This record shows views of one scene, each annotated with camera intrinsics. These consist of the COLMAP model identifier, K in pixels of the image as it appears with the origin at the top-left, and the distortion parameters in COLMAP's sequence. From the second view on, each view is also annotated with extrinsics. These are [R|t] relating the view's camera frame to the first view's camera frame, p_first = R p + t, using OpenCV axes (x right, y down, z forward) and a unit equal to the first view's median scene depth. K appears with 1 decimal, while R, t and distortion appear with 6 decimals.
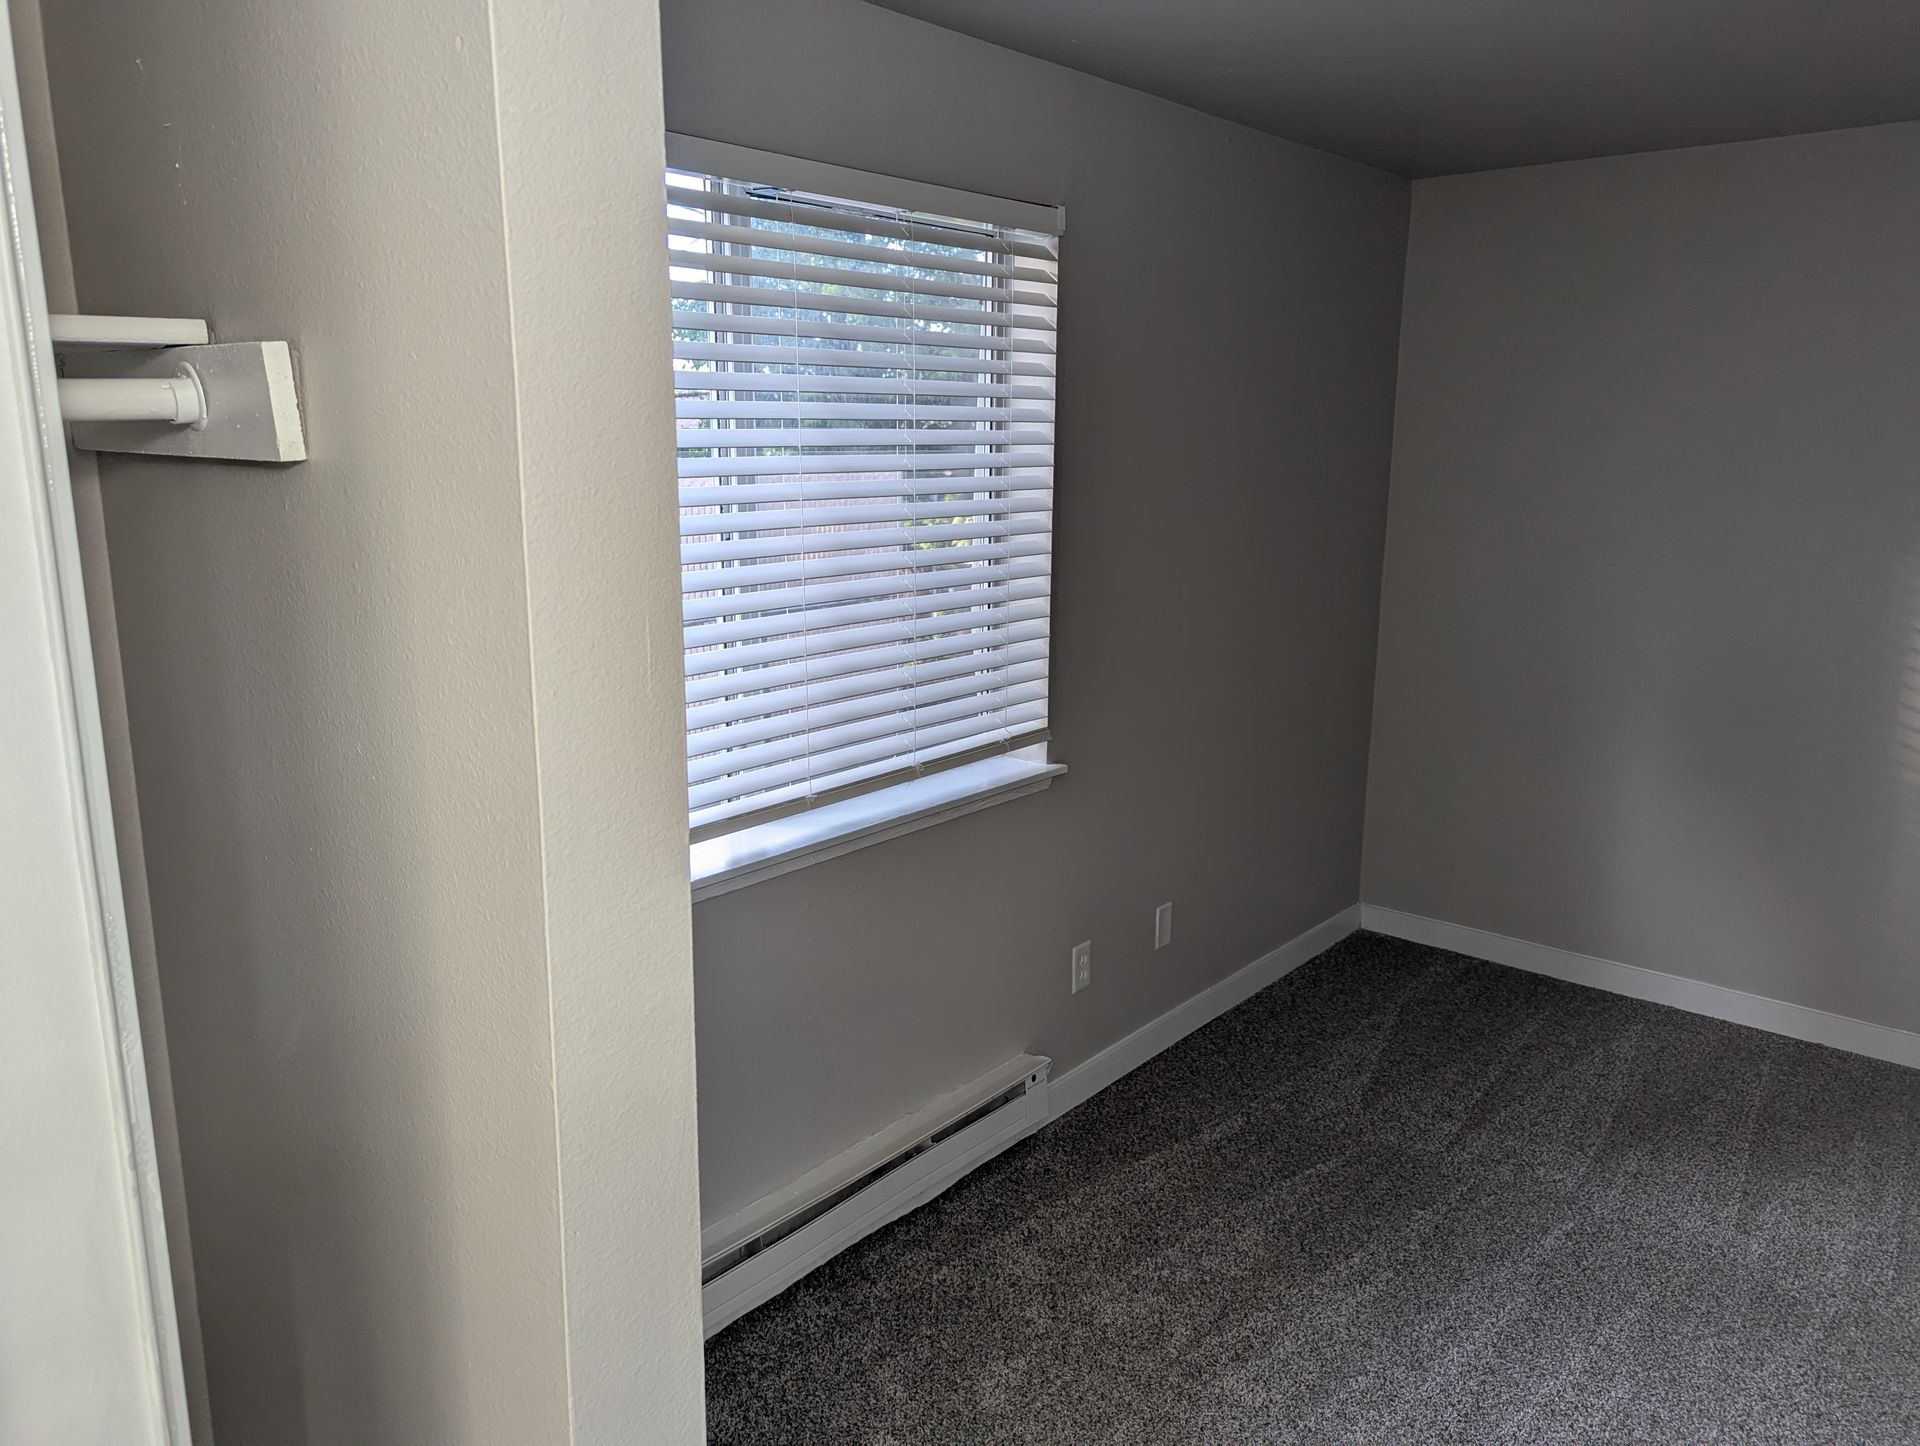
lens RADIAL K [[1358.0, 0, 963.1], [0, 1358.0, 709.5], [0, 0, 1]] dist [0.052713, -0.045280]
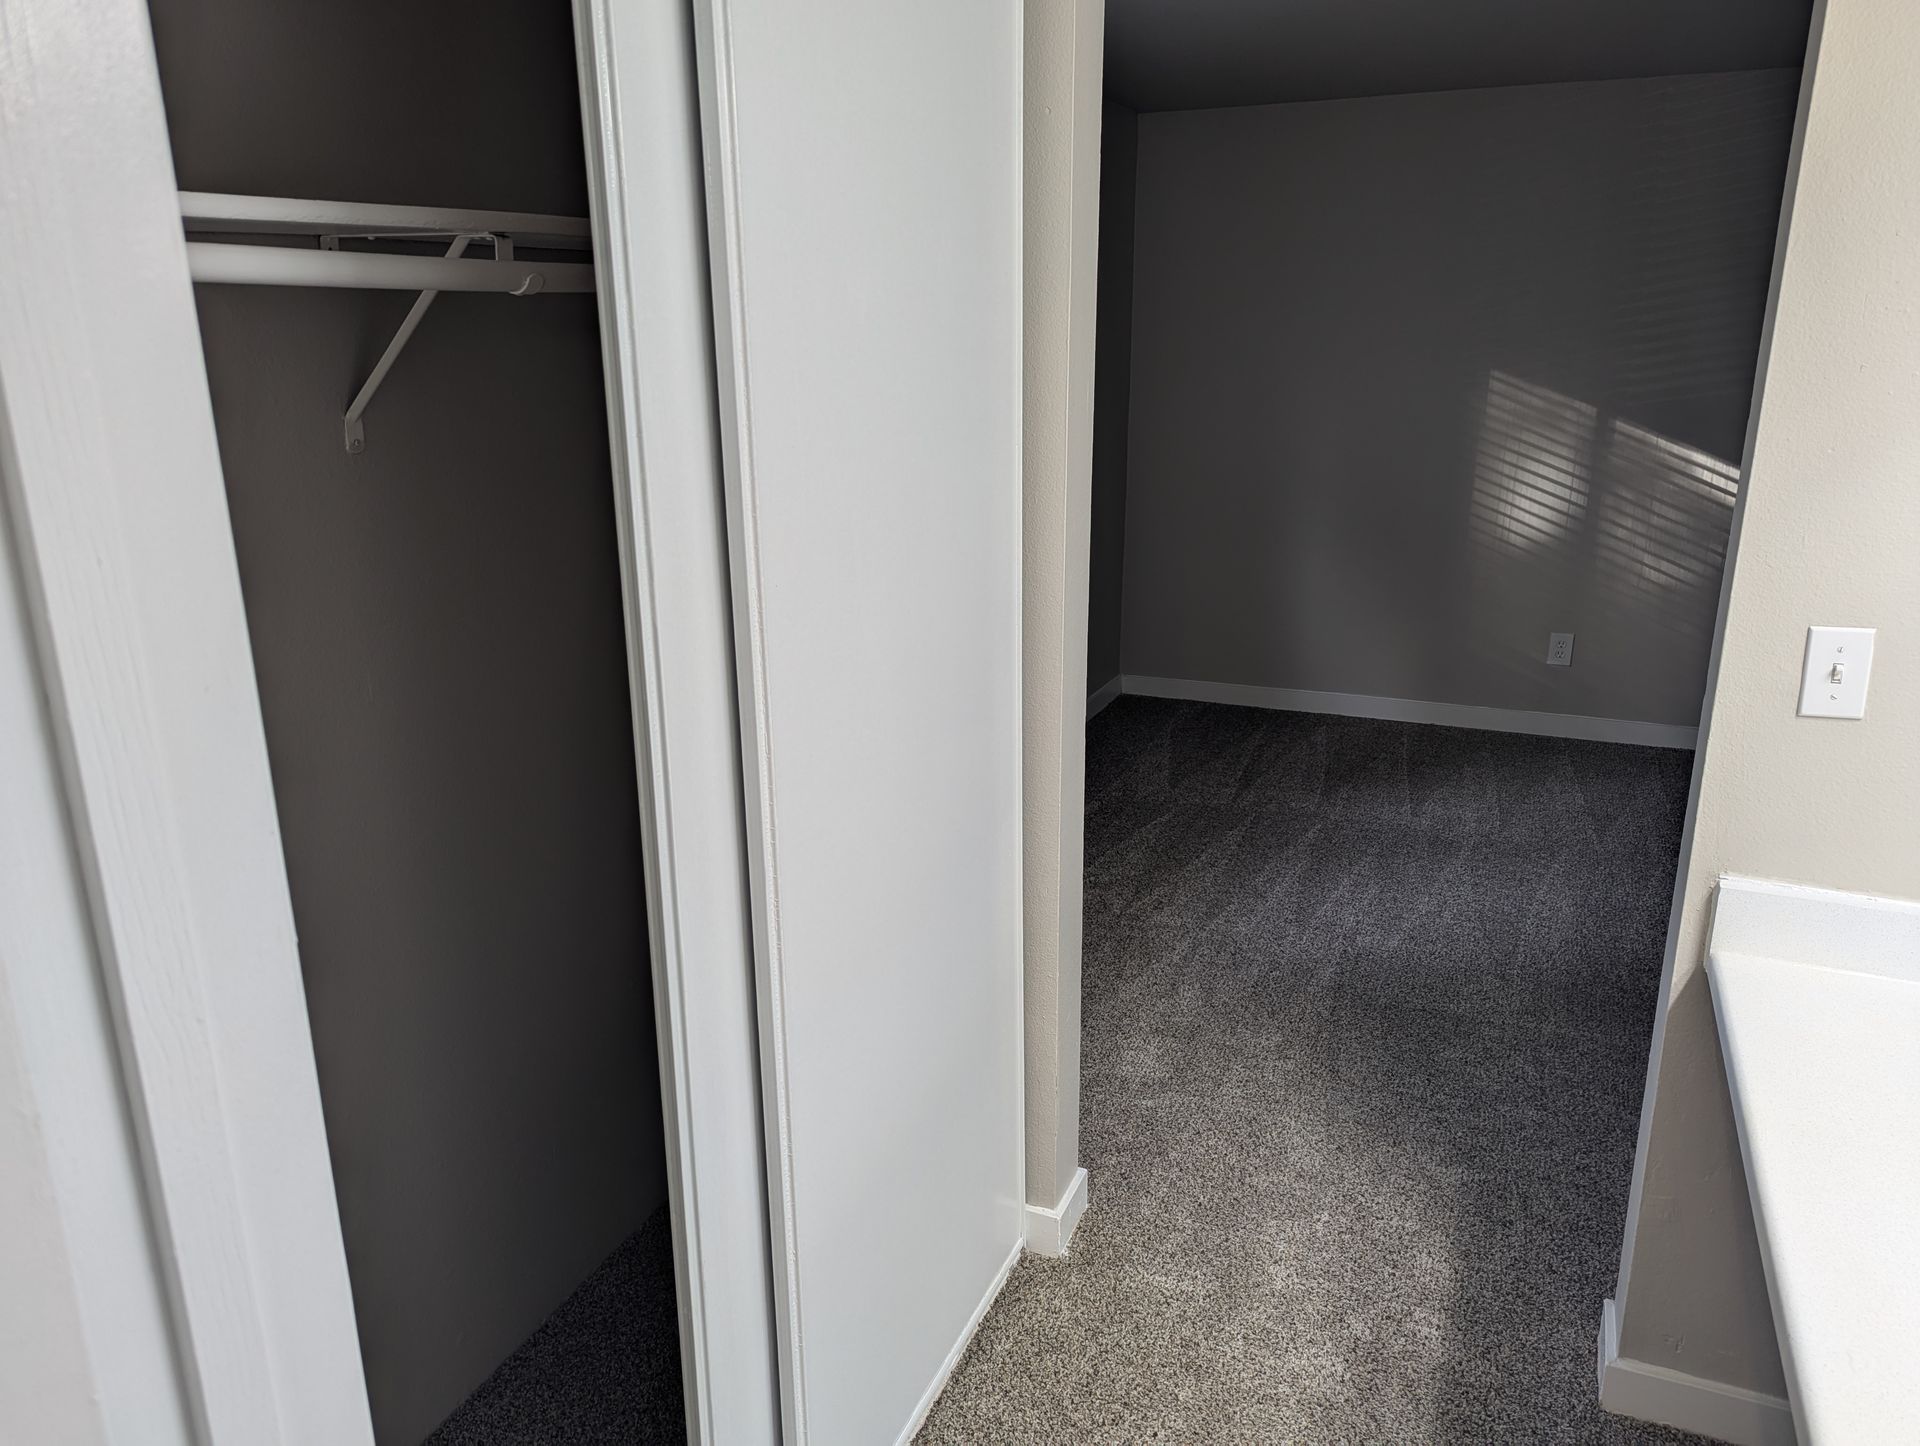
lens RADIAL K [[1358.0, 0, 963.1], [0, 1358.0, 709.5], [0, 0, 1]] dist [0.052713, -0.045280]
pose [[0.954358, -0.095253, 0.283067, -0.339824], [0.075164, 0.993874, 0.081027, 0.083193], [-0.289051, -0.056053, 0.955671, -0.322437]]
